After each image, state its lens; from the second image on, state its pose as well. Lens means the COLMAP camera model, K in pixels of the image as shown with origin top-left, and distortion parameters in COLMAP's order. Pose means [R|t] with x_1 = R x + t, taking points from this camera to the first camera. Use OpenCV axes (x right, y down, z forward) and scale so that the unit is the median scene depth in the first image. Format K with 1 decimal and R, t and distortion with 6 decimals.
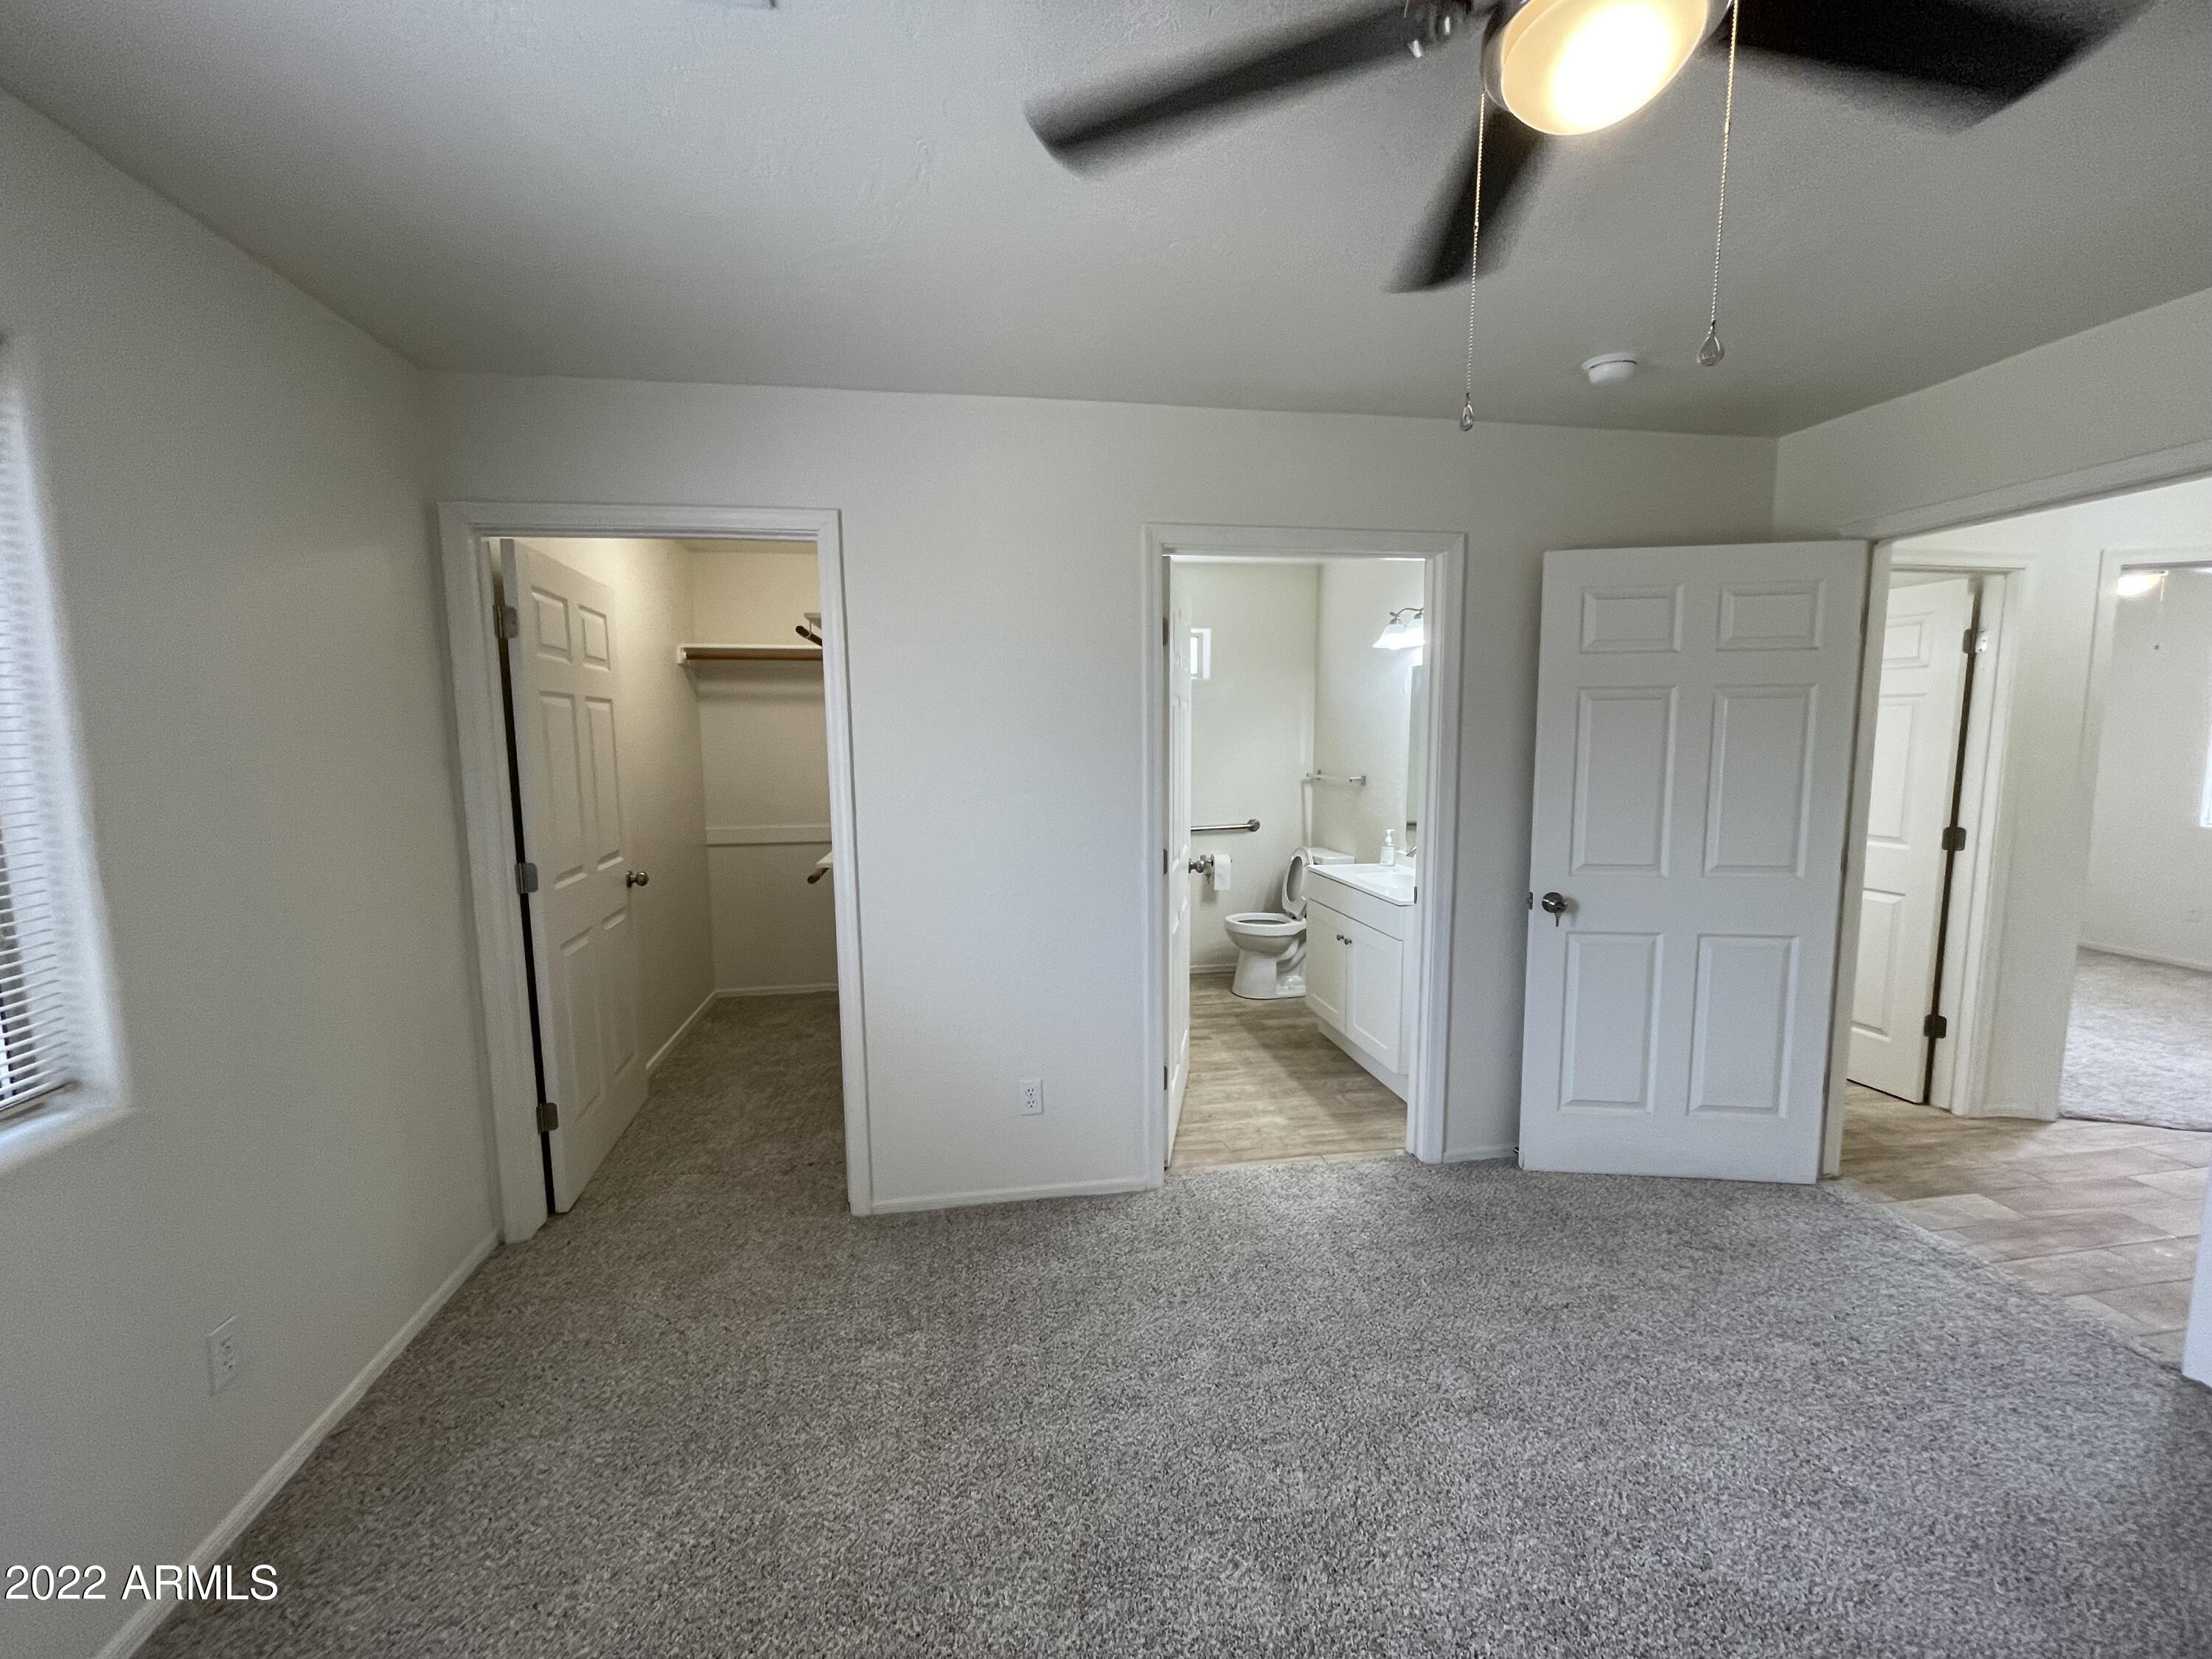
lens RADIAL K [[889.3, 0, 1097.6], [0, 889.3, 832.1], [0, 0, 1]] dist [-0.008200, 0.000787]
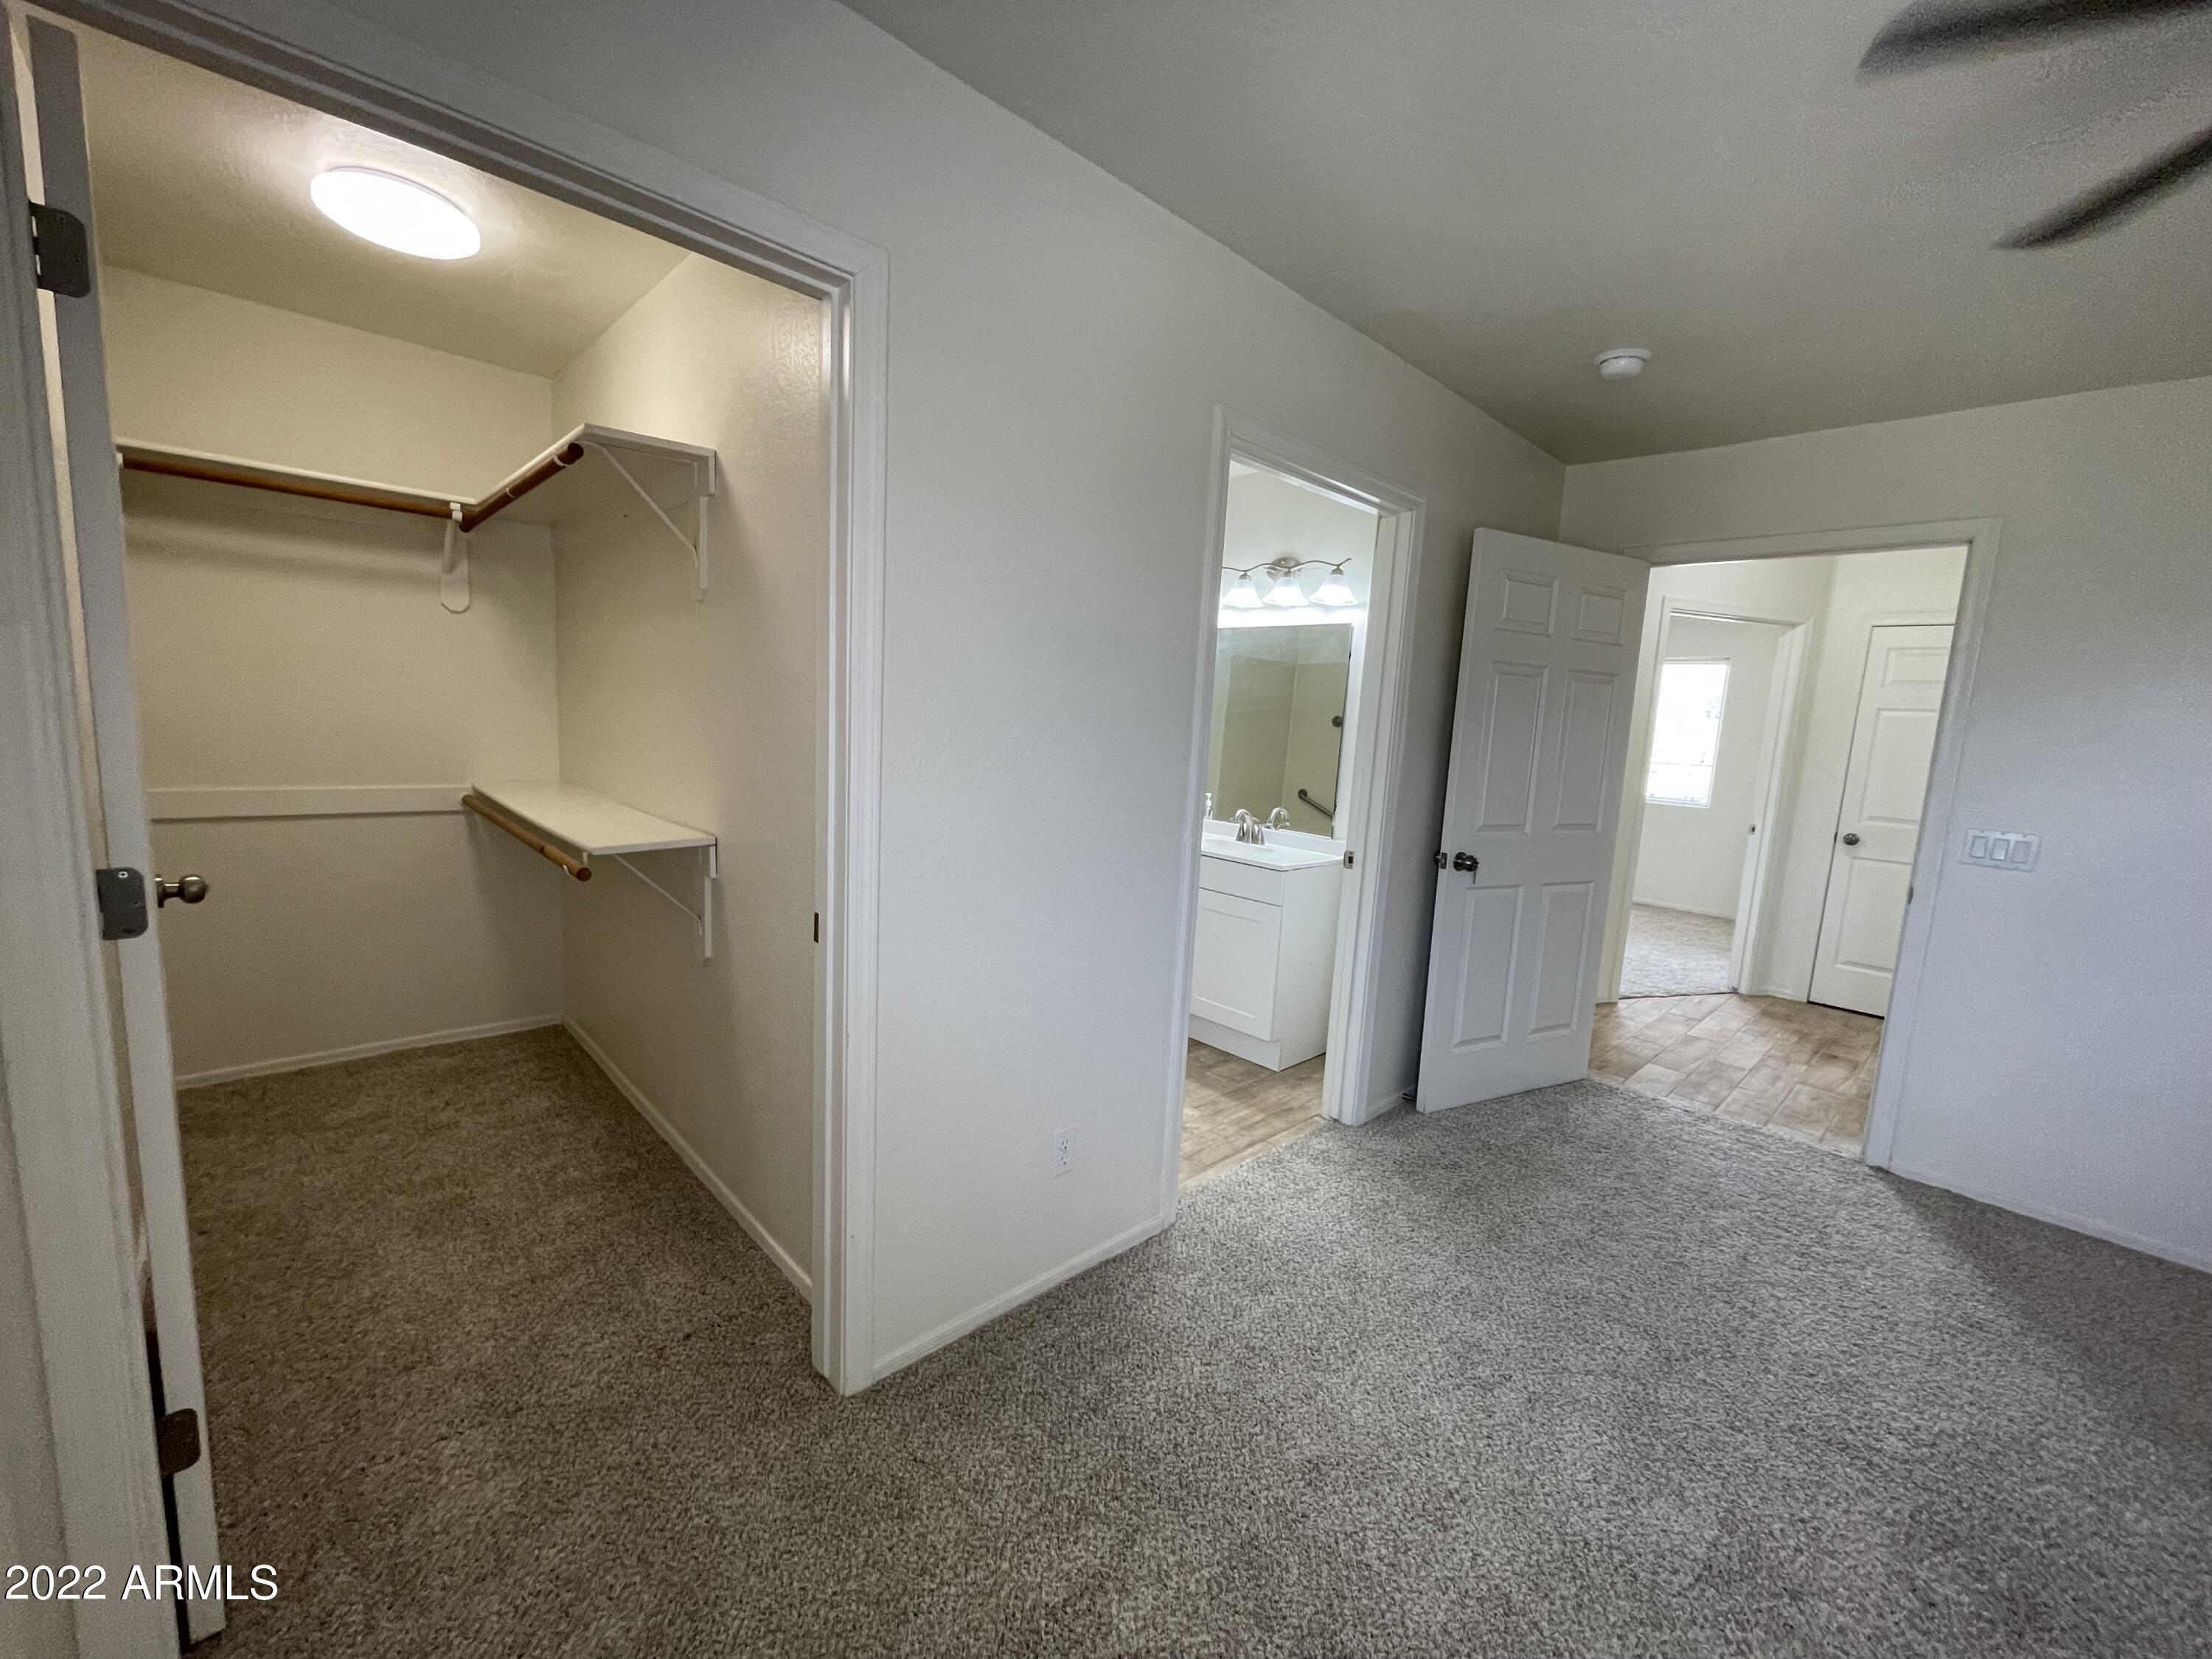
lens RADIAL K [[889.3, 0, 1108.3], [0, 889.3, 829.4], [0, 0, 1]] dist [-0.008200, 0.000787]
pose [[0.825152, -0.022051, 0.564480, -0.434004], [0.002660, 0.999378, 0.035153, 0.002018], [-0.564904, -0.027505, 0.824698, 0.350619]]
